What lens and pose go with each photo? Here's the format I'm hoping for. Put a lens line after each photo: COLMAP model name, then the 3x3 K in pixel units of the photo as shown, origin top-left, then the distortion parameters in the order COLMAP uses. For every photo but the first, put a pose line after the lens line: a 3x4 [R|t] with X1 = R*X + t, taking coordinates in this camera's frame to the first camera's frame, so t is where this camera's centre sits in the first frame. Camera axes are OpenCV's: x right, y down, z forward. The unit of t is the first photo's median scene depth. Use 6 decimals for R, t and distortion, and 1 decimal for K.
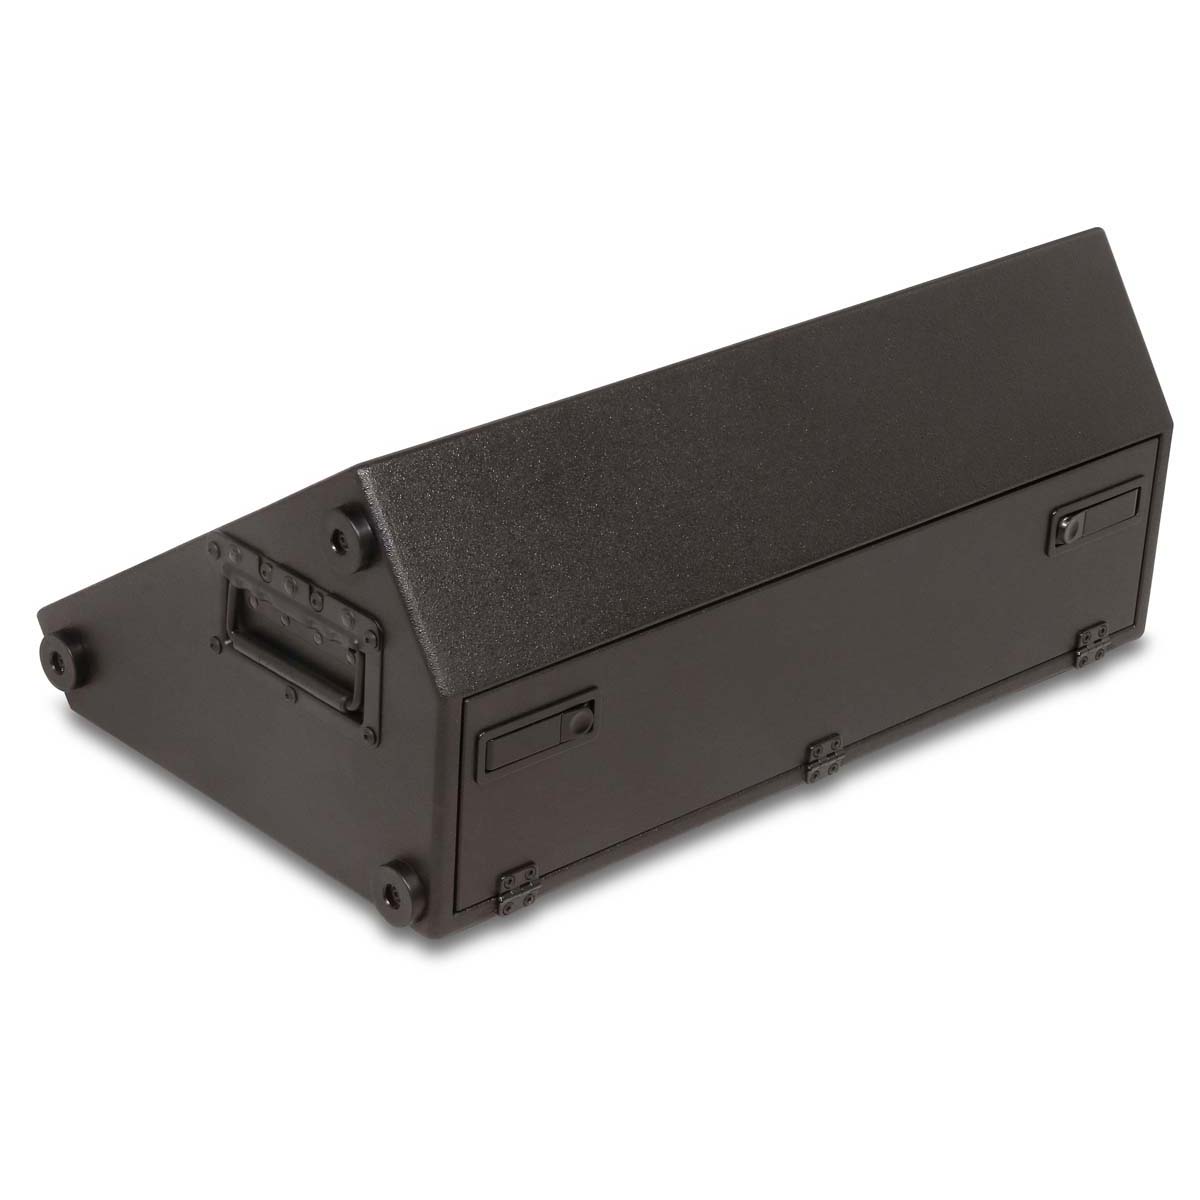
lens RADIAL K [[3468.3, 0, 600.0], [0, 3468.3, 600.0], [0, 0, 1]] dist [0.083302, 0.295237]
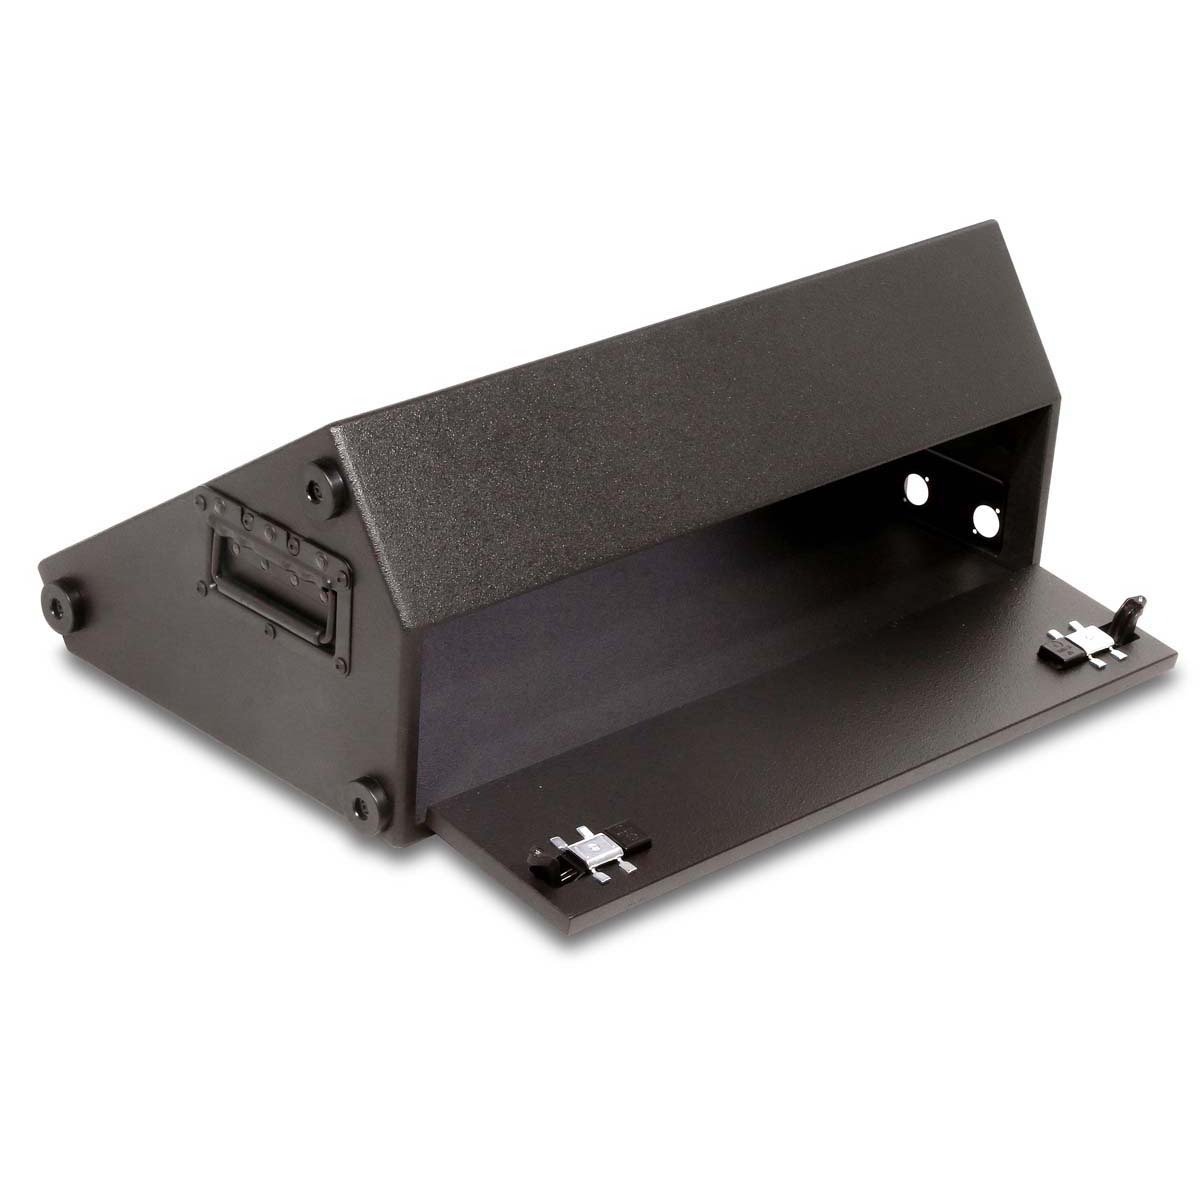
lens RADIAL K [[3468.3, 0, 600.0], [0, 3468.3, 600.0], [0, 0, 1]] dist [0.083302, 0.295237]
pose [[0.999861, -0.001302, 0.016595, -0.000932], [0.001397, 0.999983, -0.005696, 0.024180], [-0.016588, 0.005719, 0.999846, -0.126053]]
